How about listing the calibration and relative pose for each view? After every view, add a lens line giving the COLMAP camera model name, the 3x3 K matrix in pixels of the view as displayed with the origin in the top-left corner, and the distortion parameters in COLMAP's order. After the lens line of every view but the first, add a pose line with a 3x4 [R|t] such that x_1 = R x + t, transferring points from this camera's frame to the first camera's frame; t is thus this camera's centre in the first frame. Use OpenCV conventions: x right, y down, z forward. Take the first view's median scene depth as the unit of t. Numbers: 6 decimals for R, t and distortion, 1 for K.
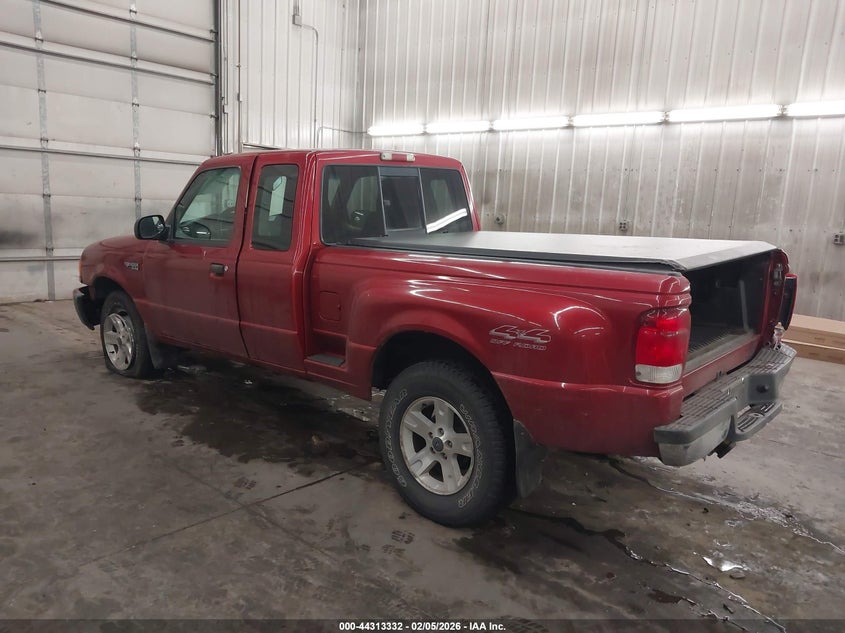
lens RADIAL K [[661.8, 0, 422.5], [0, 661.8, 316.5], [0, 0, 1]] dist [-0.003855, 0.000133]
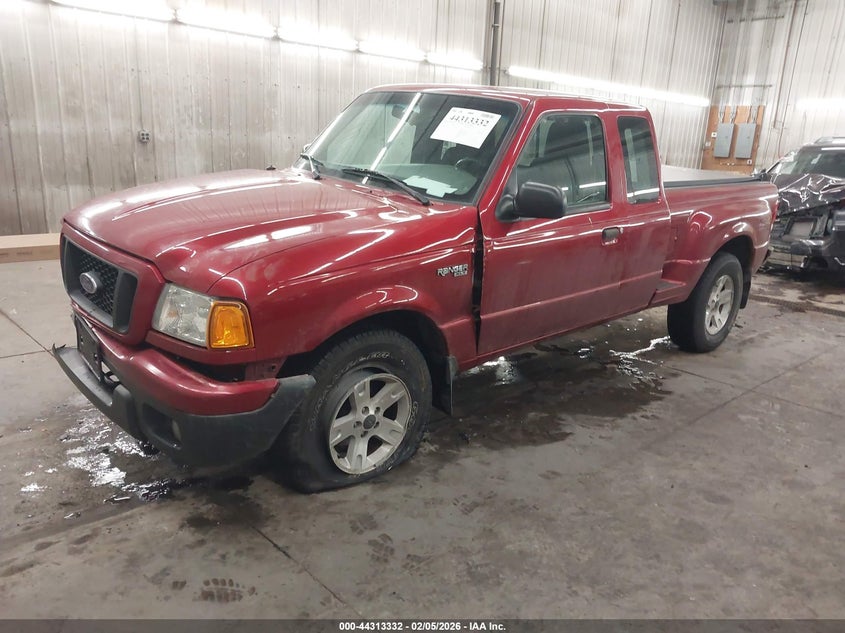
lens RADIAL K [[658.0, 0, 422.5], [0, 658.0, 316.5], [0, 0, 1]] dist [0.006151, 0.002430]
pose [[0.105132, -0.302924, 0.947198, -1.032835], [0.117462, 0.949592, 0.290652, -0.218436], [-0.987497, 0.080703, 0.135414, 0.958420]]
